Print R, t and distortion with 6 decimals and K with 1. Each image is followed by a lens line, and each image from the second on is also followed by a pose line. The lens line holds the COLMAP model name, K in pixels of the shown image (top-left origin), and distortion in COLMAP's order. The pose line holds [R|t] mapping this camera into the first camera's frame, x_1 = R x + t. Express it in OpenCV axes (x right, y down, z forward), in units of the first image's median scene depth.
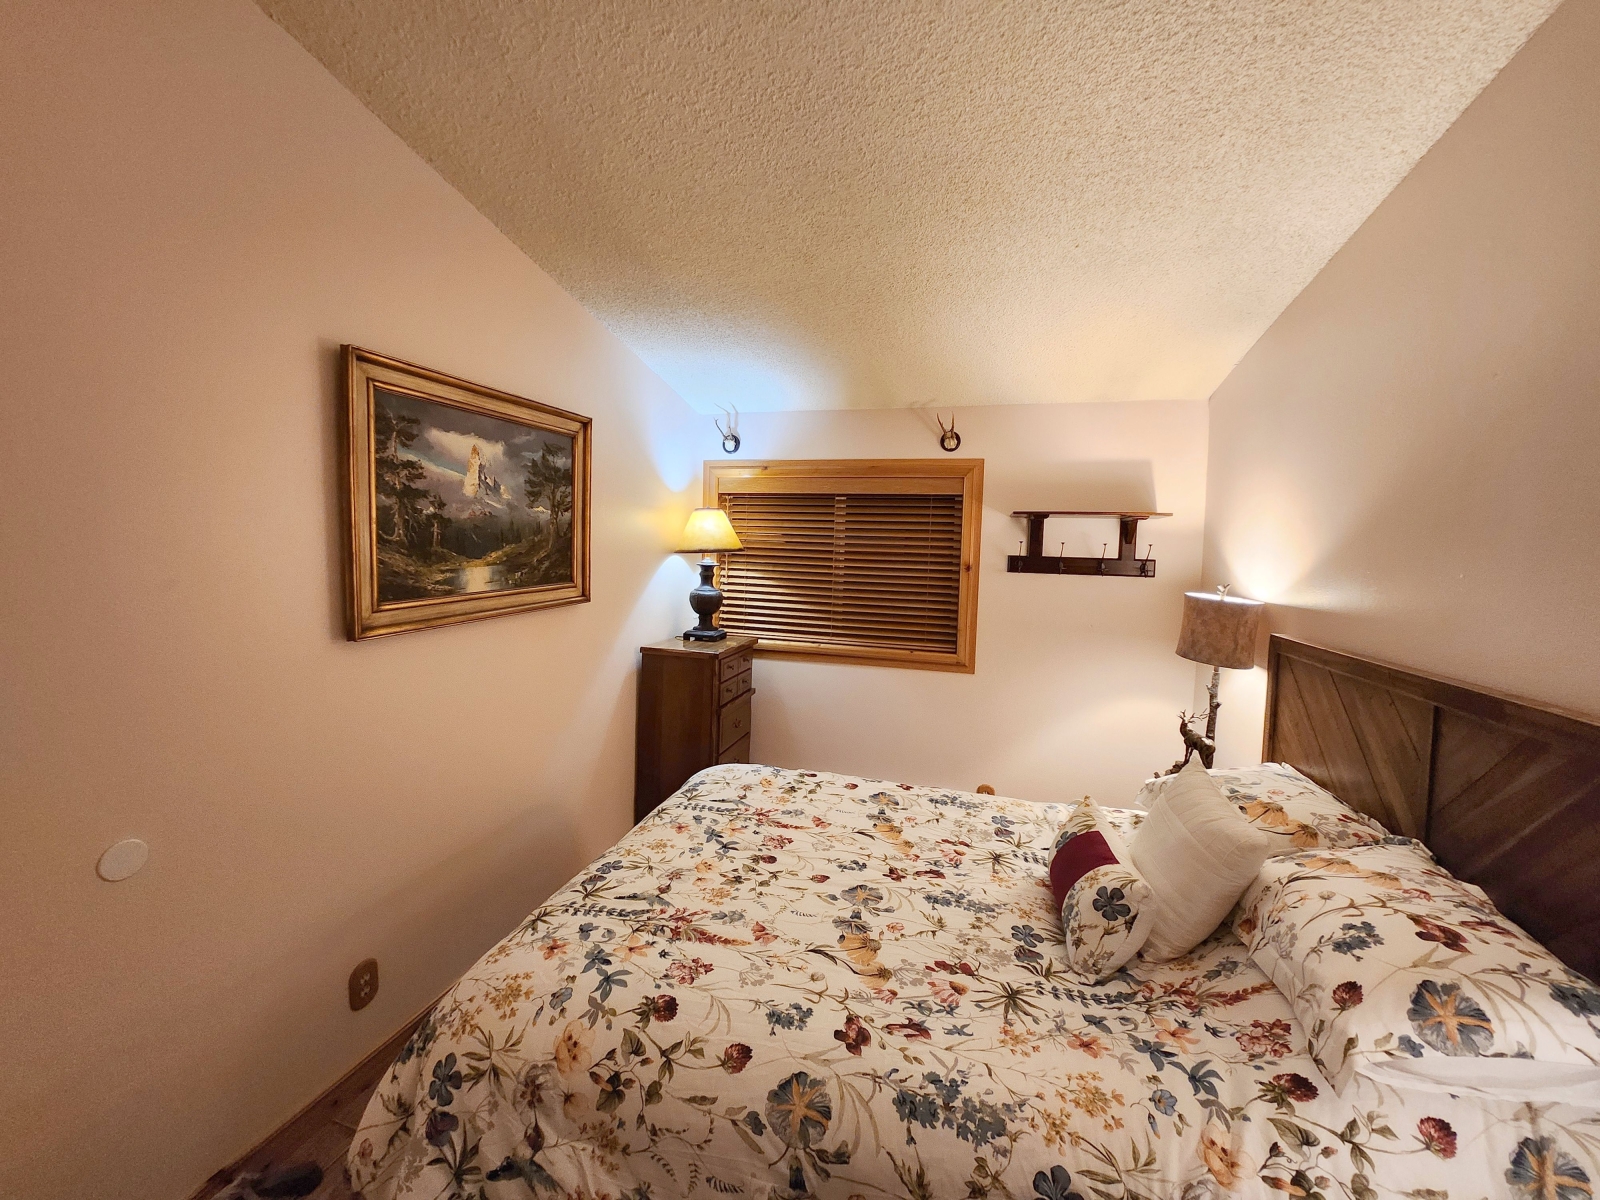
lens RADIAL K [[638.0, 0, 790.2], [0, 638.0, 582.5], [0, 0, 1]] dist [-0.002604, -0.006554]
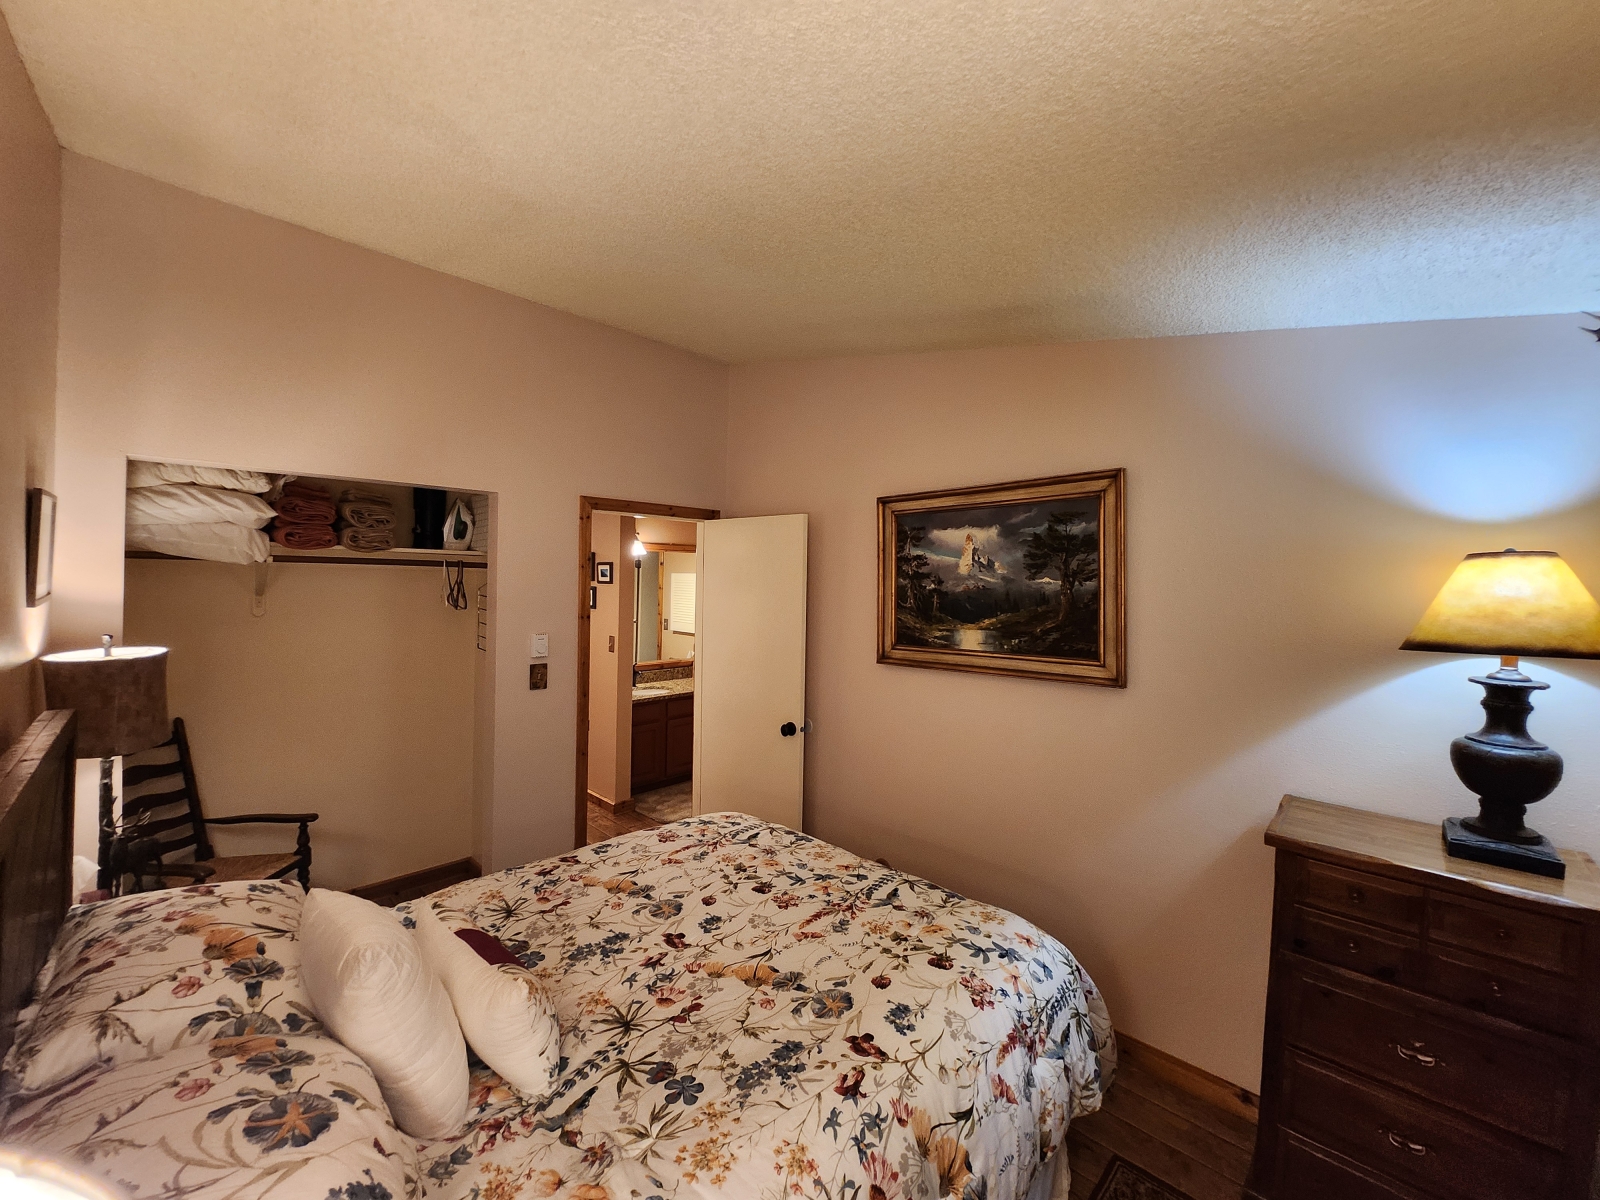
lens RADIAL K [[638.0, 0, 790.2], [0, 638.0, 582.5], [0, 0, 1]] dist [-0.002604, -0.006554]
pose [[-0.478186, -0.034286, -0.877589, 0.830636], [-0.084431, 0.996404, 0.007078, -0.101684], [0.874191, 0.077481, -0.479362, 1.359930]]
